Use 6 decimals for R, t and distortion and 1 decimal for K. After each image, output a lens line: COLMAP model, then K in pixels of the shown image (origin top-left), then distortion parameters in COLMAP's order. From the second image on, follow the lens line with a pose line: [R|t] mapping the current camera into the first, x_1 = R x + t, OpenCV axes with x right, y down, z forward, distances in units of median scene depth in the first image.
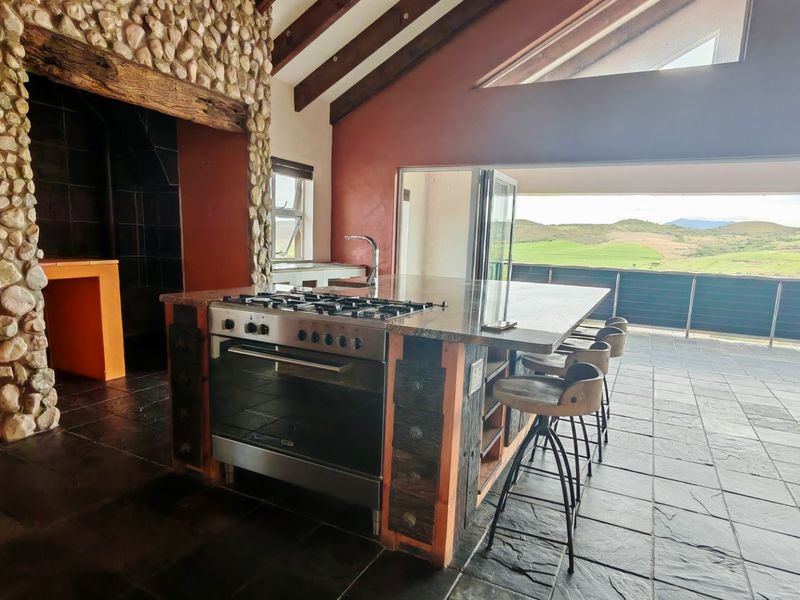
lens RADIAL K [[483.7, 0, 399.5], [0, 483.7, 327.0], [0, 0, 1]] dist [-0.003560, -0.000736]
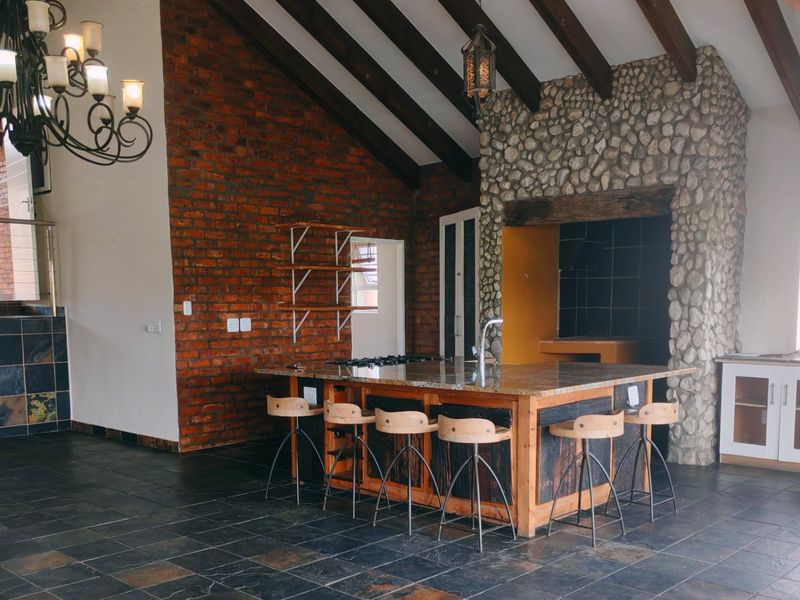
lens RADIAL K [[823.9, 0, 399.0], [0, 823.9, 397.7], [0, 0, 1]] dist [0.053944, -0.186805]
pose [[-0.280373, 0.077216, -0.956781, 1.939436], [-0.165232, 0.977998, 0.127347, -0.221047], [0.945563, 0.193796, -0.261445, 1.343651]]
